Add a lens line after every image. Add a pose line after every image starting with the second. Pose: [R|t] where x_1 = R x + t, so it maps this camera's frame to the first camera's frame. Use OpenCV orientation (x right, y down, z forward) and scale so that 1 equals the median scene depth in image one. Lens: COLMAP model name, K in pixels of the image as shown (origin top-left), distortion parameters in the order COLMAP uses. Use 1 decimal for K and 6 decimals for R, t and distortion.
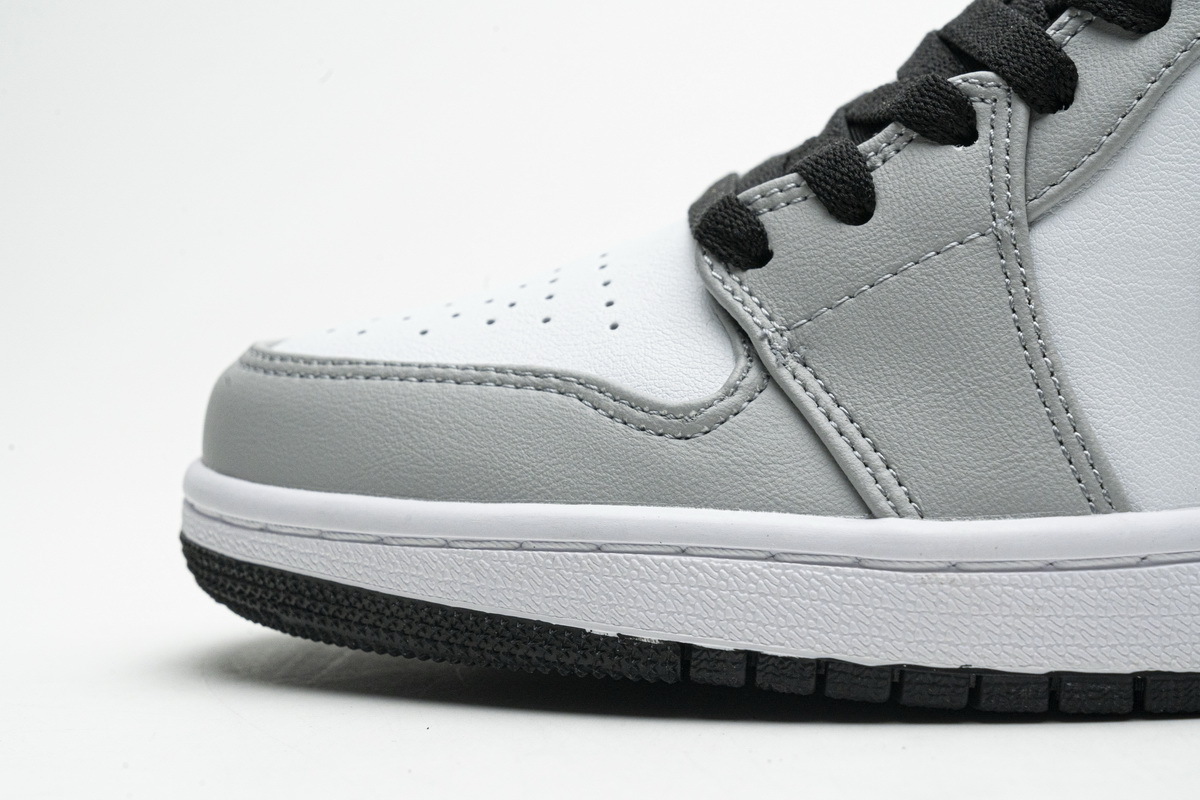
lens RADIAL K [[2340.8, 0, 573.8], [0, 2340.8, 380.4], [0, 0, 1]] dist [0.026965, 0.000000]
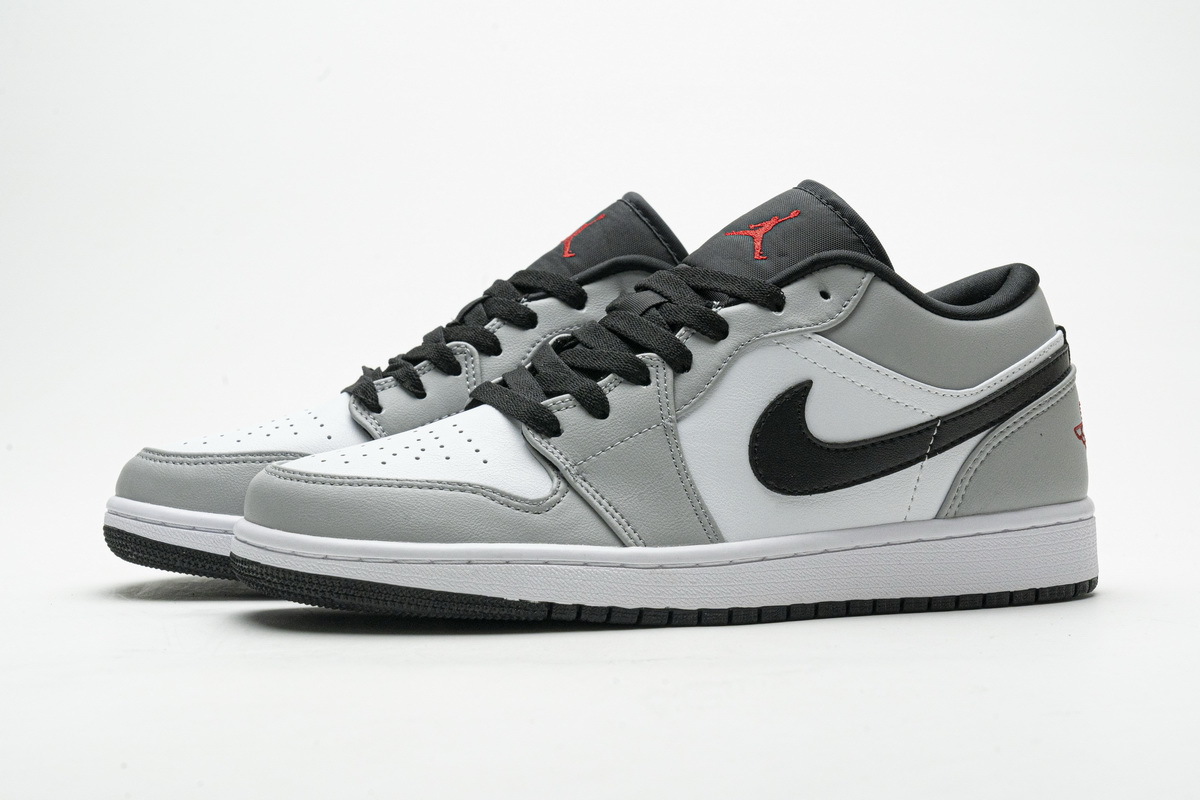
lens RADIAL K [[2340.8, 0, 606.8], [0, 2340.8, 398.5], [0, 0, 1]] dist [0.026965, 0.000000]
pose [[0.898449, 0.016063, 0.438784, -0.881651], [-0.005513, 0.999665, -0.025307, -0.029035], [-0.439043, 0.020318, 0.898236, -1.056690]]
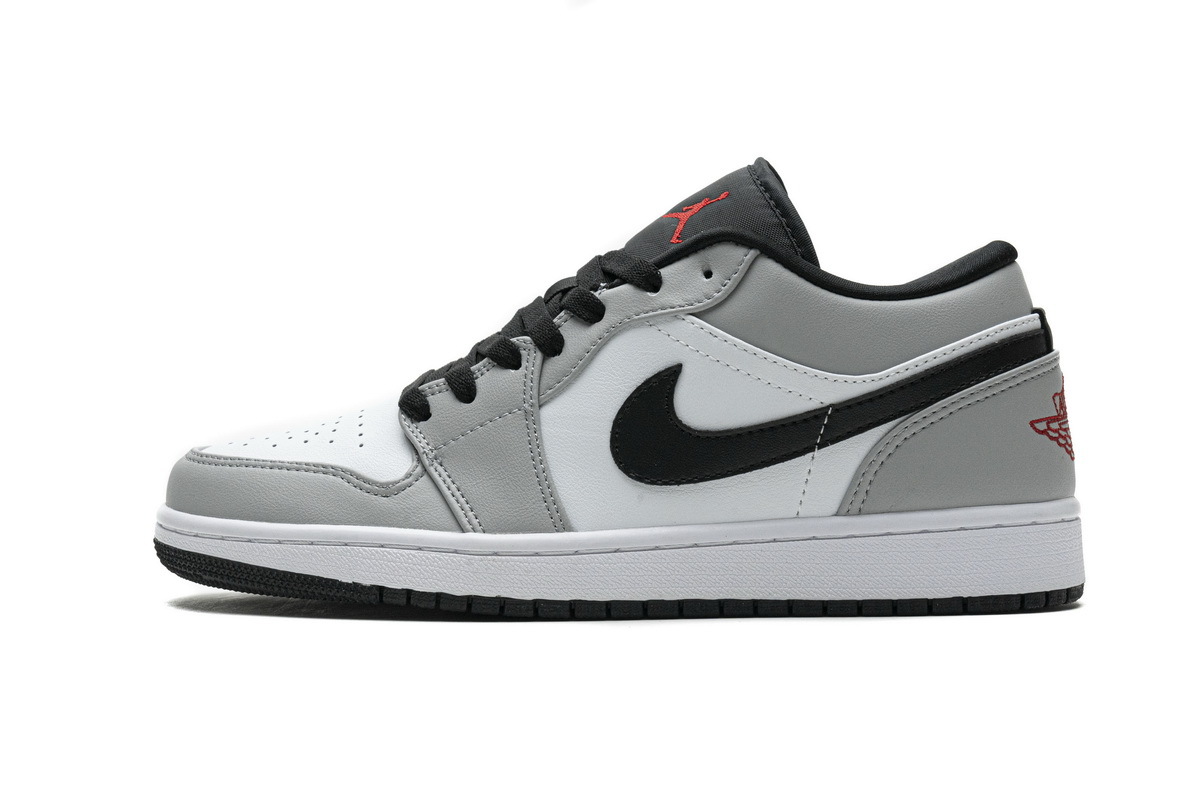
lens RADIAL K [[2340.8, 0, 601.2], [0, 2340.8, 400.7], [0, 0, 1]] dist [0.026965, 0.000000]
pose [[0.998597, 0.025318, 0.046503, 0.145570], [-0.023907, 0.999244, -0.030651, -0.003371], [-0.047244, 0.029497, 0.998448, -1.251381]]
